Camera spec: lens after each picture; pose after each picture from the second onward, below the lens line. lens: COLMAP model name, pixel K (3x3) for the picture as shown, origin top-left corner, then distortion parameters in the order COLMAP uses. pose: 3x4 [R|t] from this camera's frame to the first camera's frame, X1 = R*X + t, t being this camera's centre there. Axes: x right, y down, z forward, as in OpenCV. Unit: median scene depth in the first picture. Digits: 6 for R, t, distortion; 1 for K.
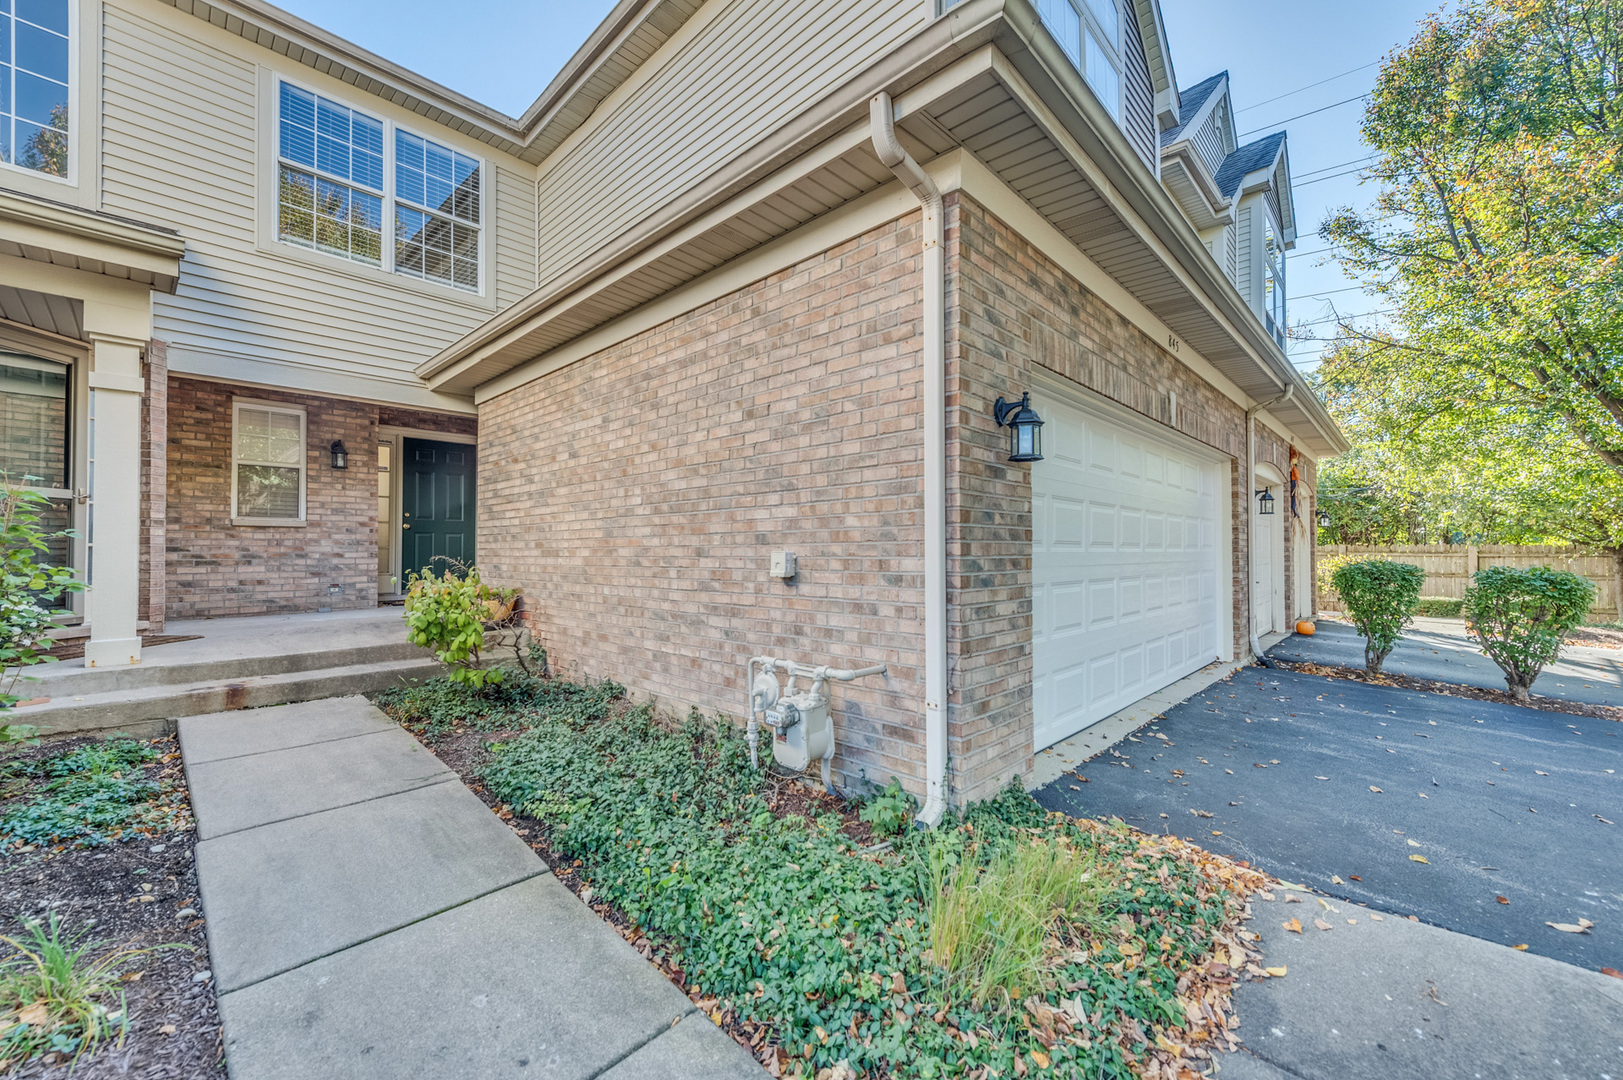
lens RADIAL K [[645.2, 0, 807.6], [0, 645.2, 551.5], [0, 0, 1]] dist [0.004950, -0.000079]
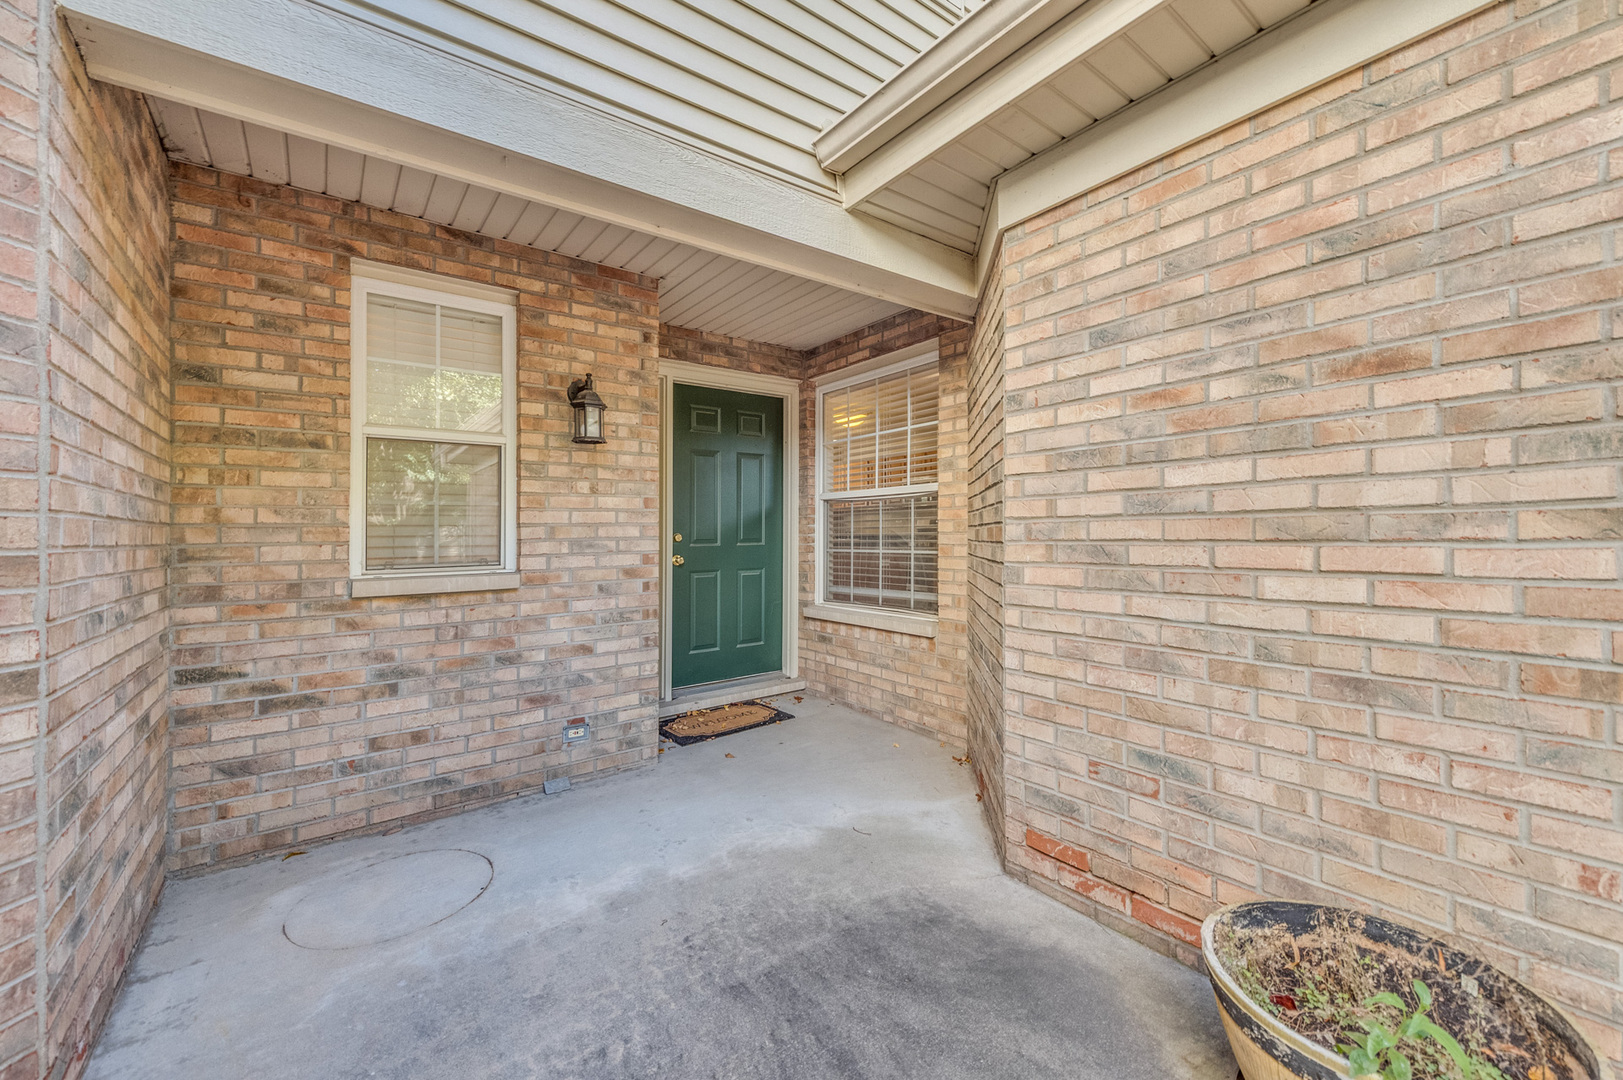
lens RADIAL K [[645.2, 0, 813.4], [0, 645.2, 529.1], [0, 0, 1]] dist [0.004950, -0.000079]
pose [[0.988052, -0.010063, -0.153789, -0.546220], [0.009293, 0.999940, -0.005723, -0.073621], [0.153838, 0.004225, 0.988087, 0.647758]]
